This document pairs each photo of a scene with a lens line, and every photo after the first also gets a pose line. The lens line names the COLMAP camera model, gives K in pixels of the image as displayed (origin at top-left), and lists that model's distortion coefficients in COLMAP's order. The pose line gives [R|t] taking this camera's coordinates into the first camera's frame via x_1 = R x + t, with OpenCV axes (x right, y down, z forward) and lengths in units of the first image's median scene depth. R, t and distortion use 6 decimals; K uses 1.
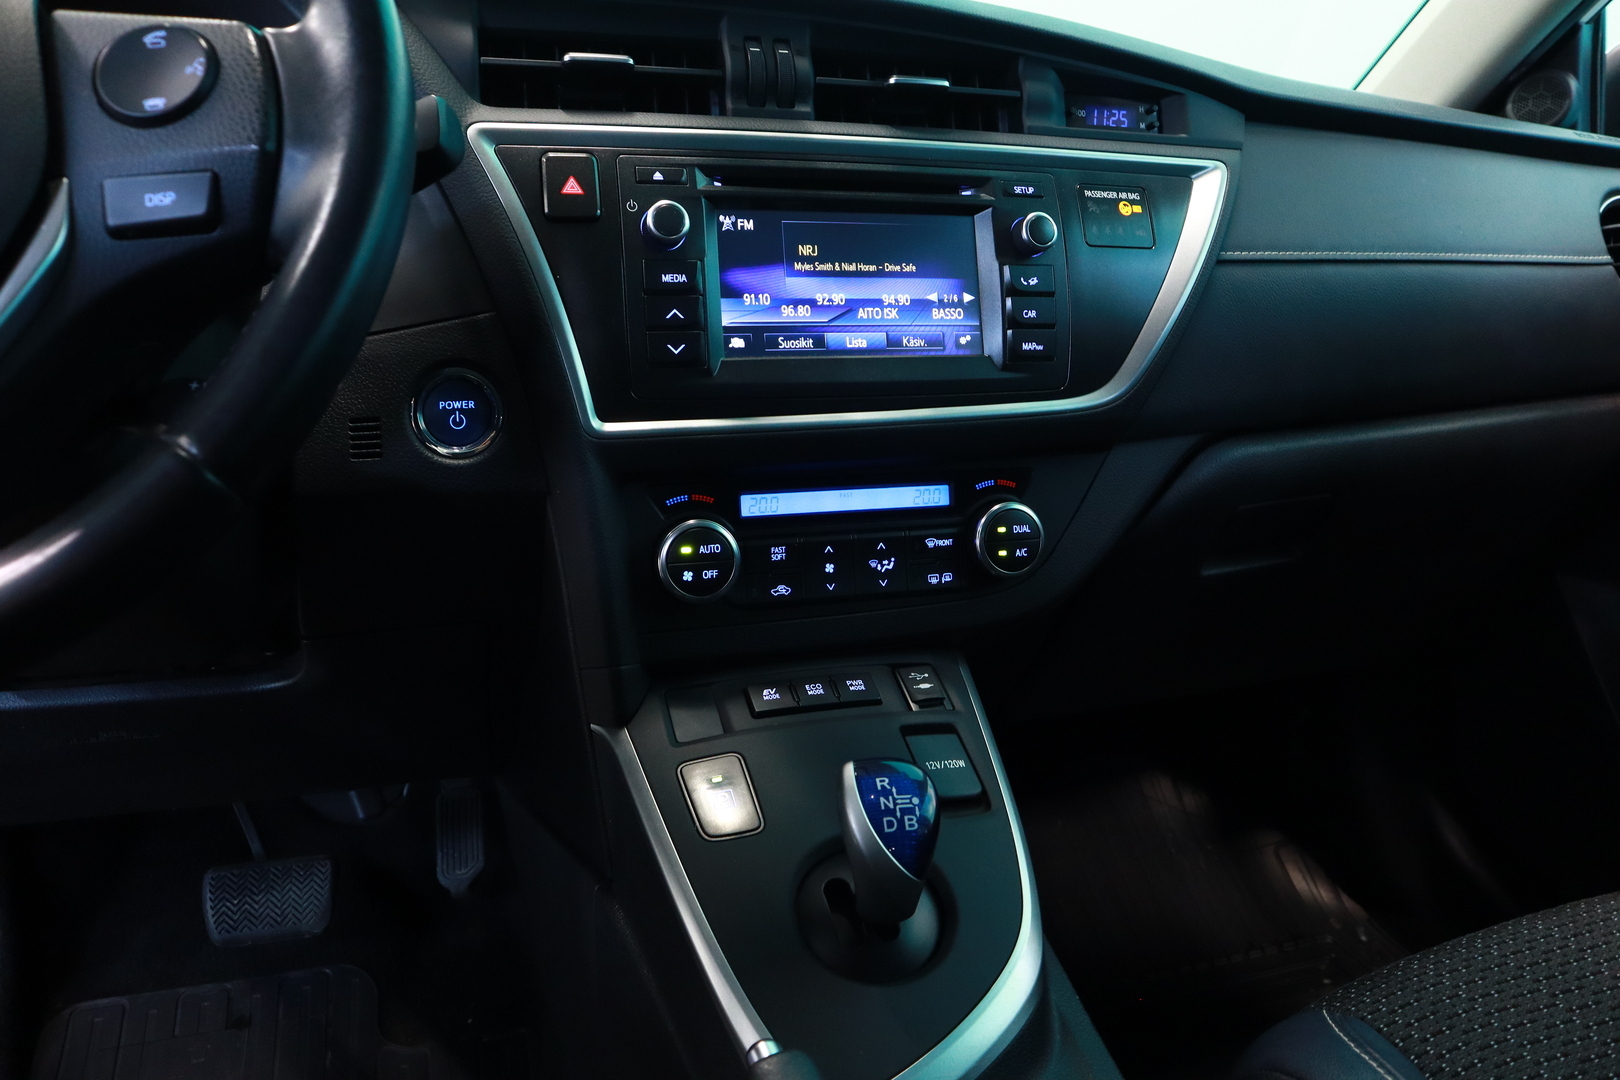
lens RADIAL K [[1098.5, 0, 807.8], [0, 1098.5, 537.8], [0, 0, 1]] dist [-0.098396, 0.053562]
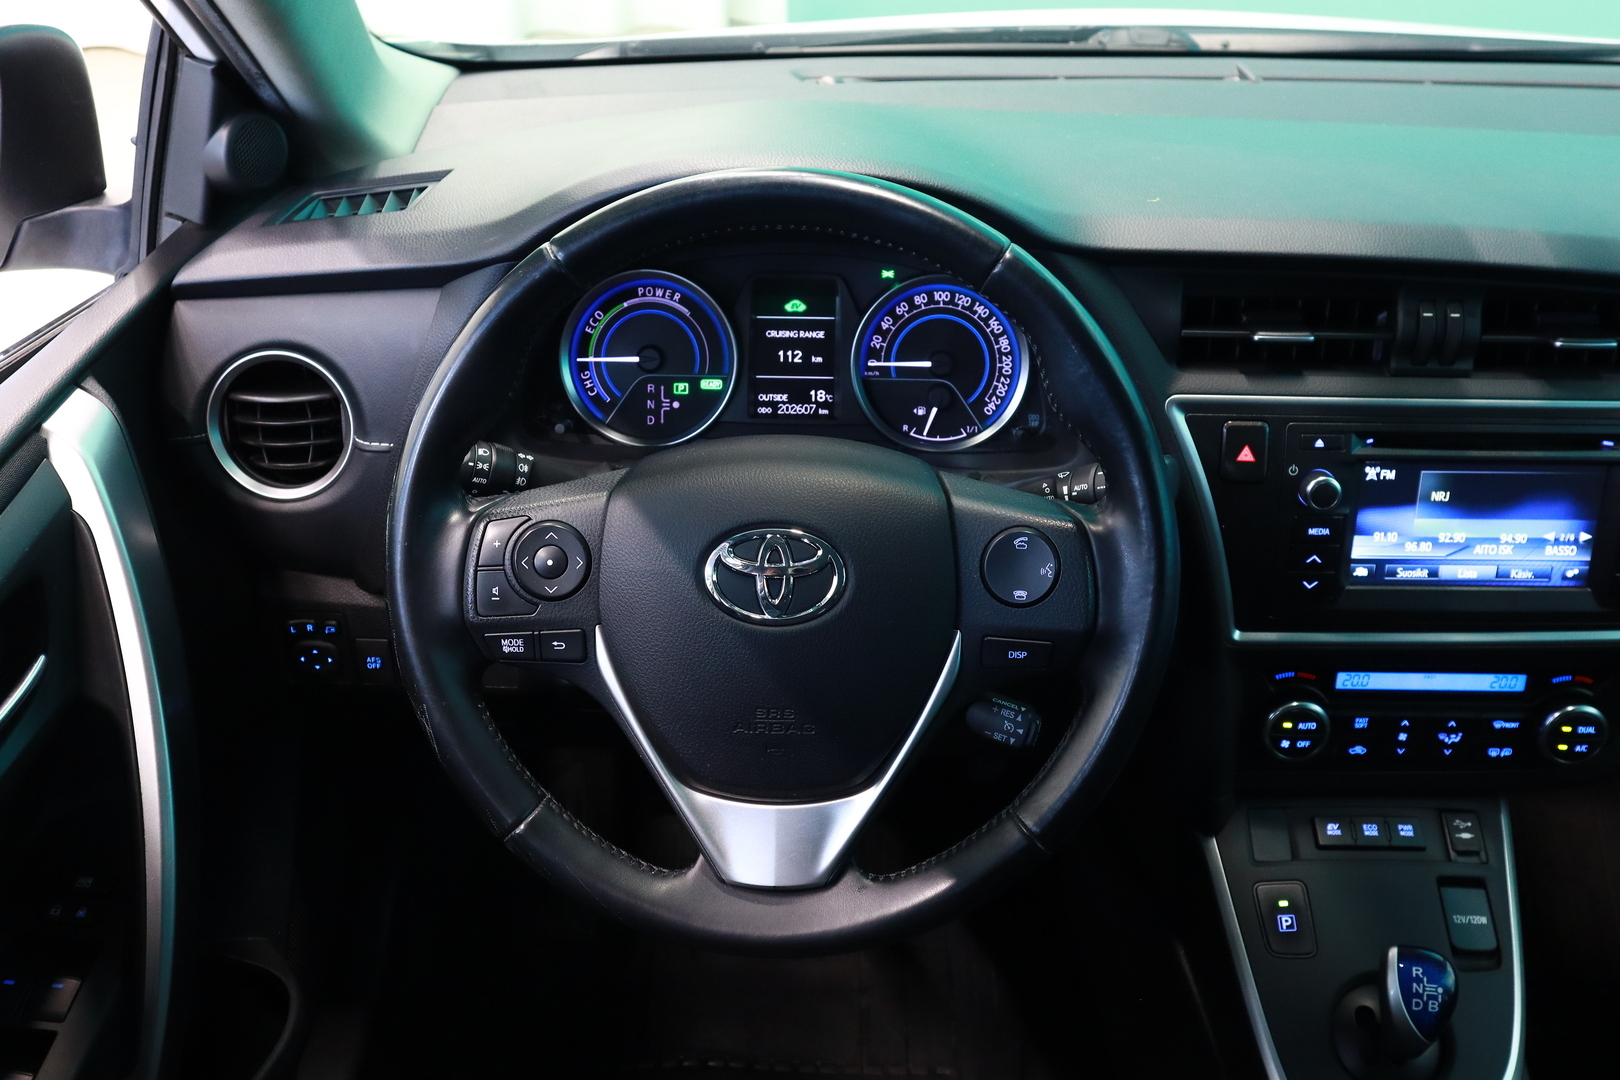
lens RADIAL K [[1514.2, 0, 832.4], [0, 1514.2, 528.5], [0, 0, 1]] dist [-0.013451, 0.000000]
pose [[0.951275, 0.168553, -0.258198, -0.184134], [-0.074895, 0.938597, 0.336788, -0.691327], [0.299111, -0.301041, 0.905487, -0.602797]]
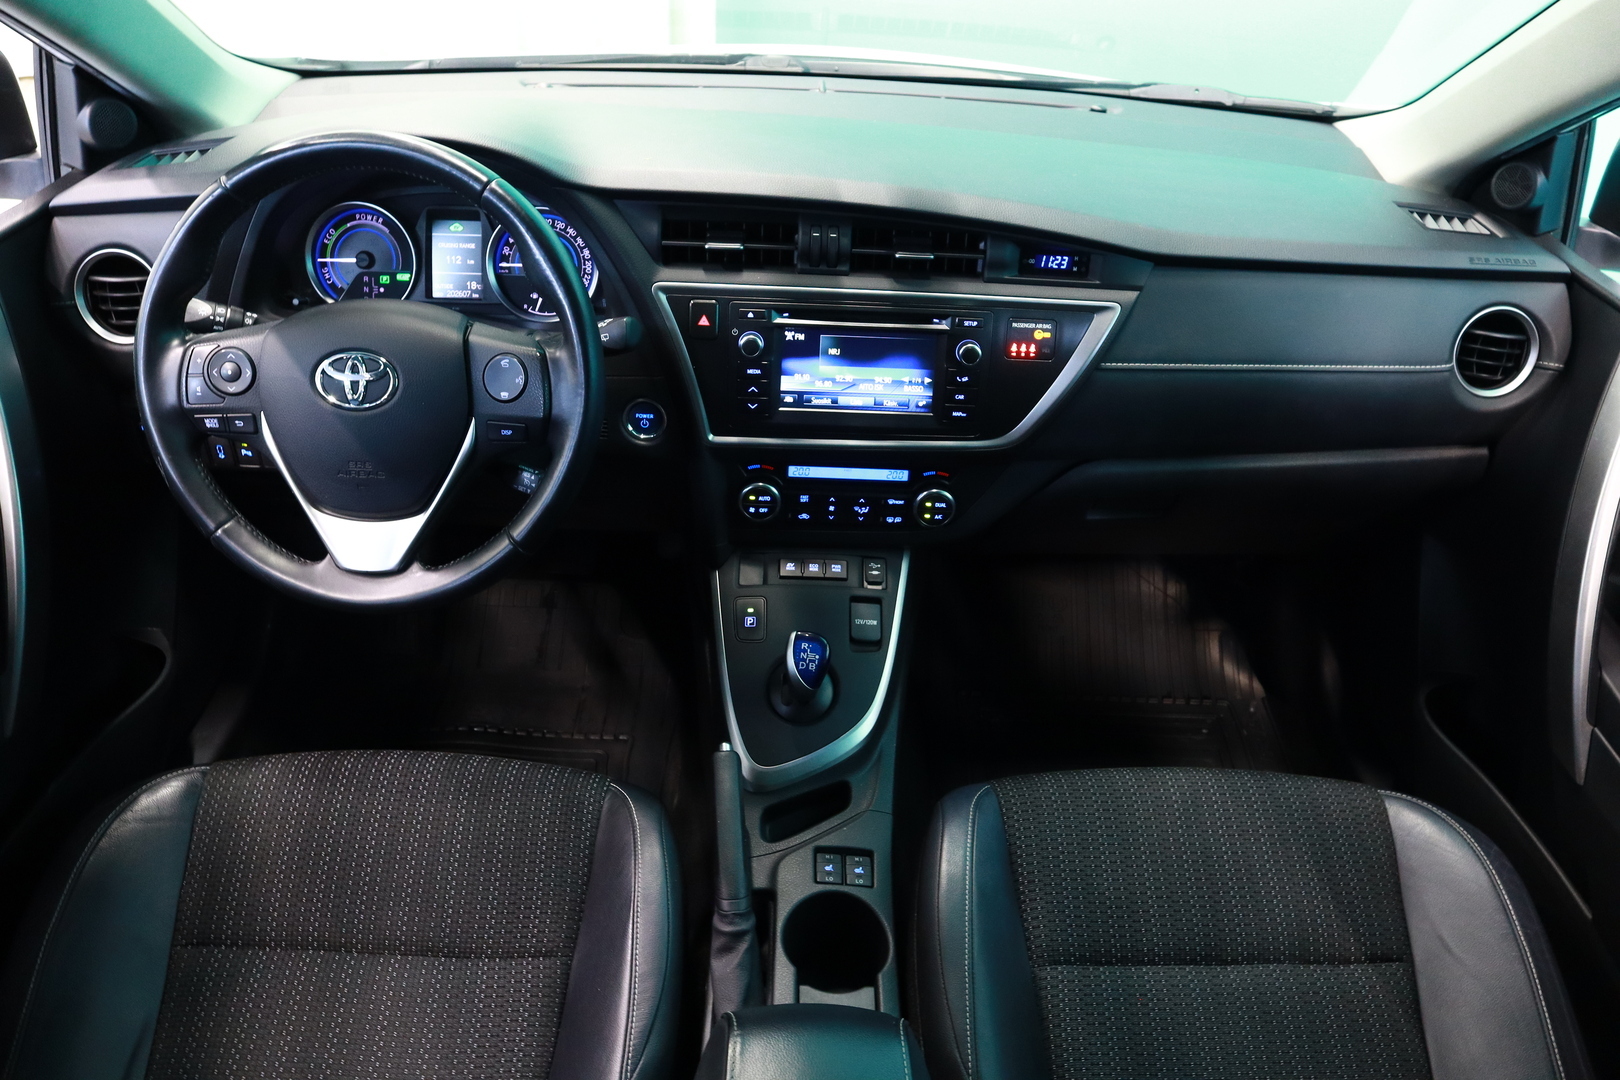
lens RADIAL K [[1098.5, 0, 812.0], [0, 1098.5, 523.6], [0, 0, 1]] dist [-0.098396, 0.053562]
pose [[0.952568, 0.208608, -0.221578, 0.411876], [-0.103066, 0.906208, 0.410078, -0.720365], [0.286341, -0.367790, 0.884725, -0.691233]]
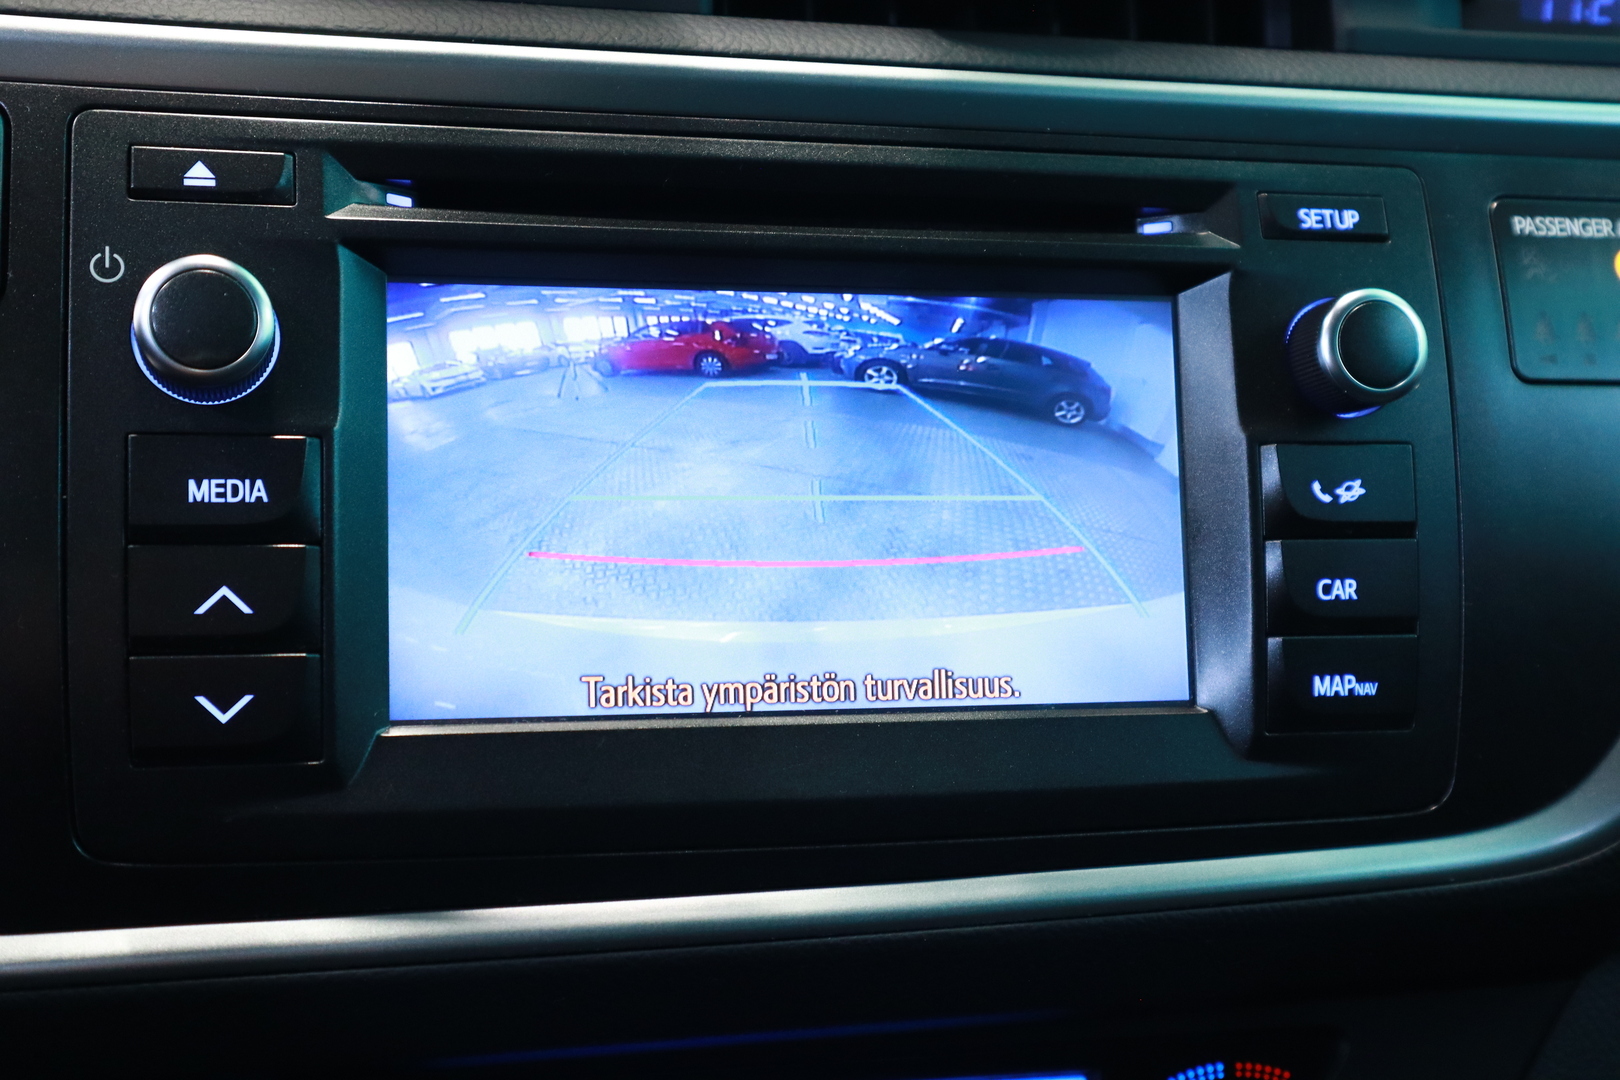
lens RADIAL K [[2030.9, 0, 813.4], [0, 2030.9, 532.1], [0, 0, 1]] dist [0.073876, 0.000000]
pose [[0.997713, 0.031494, -0.059808, 0.080593], [-0.037185, 0.994633, -0.096552, -0.157674], [0.056446, 0.098556, 0.993529, 0.368724]]
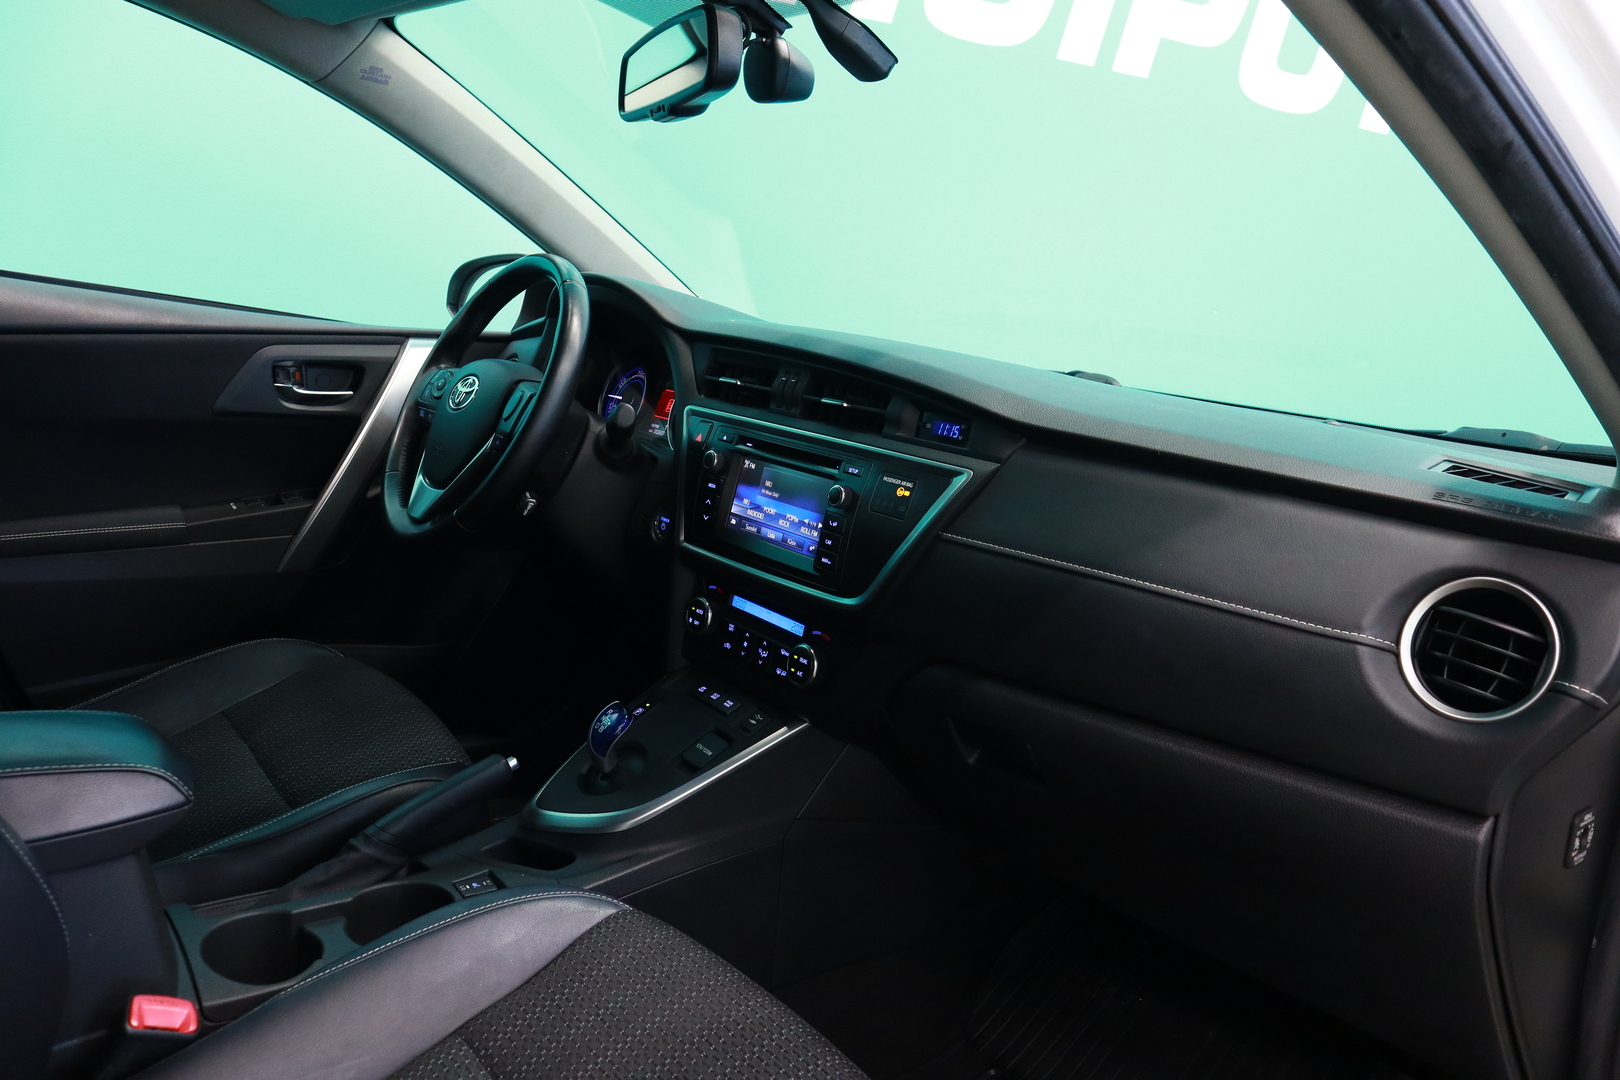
lens RADIAL K [[1098.5, 0, 808.6], [0, 1098.5, 553.1], [0, 0, 1]] dist [-0.098396, 0.053562]
pose [[0.376295, 0.237847, -0.895450, 1.752397], [-0.275568, 0.951479, 0.136927, -0.419873], [0.884570, 0.195233, 0.423580, 0.250054]]
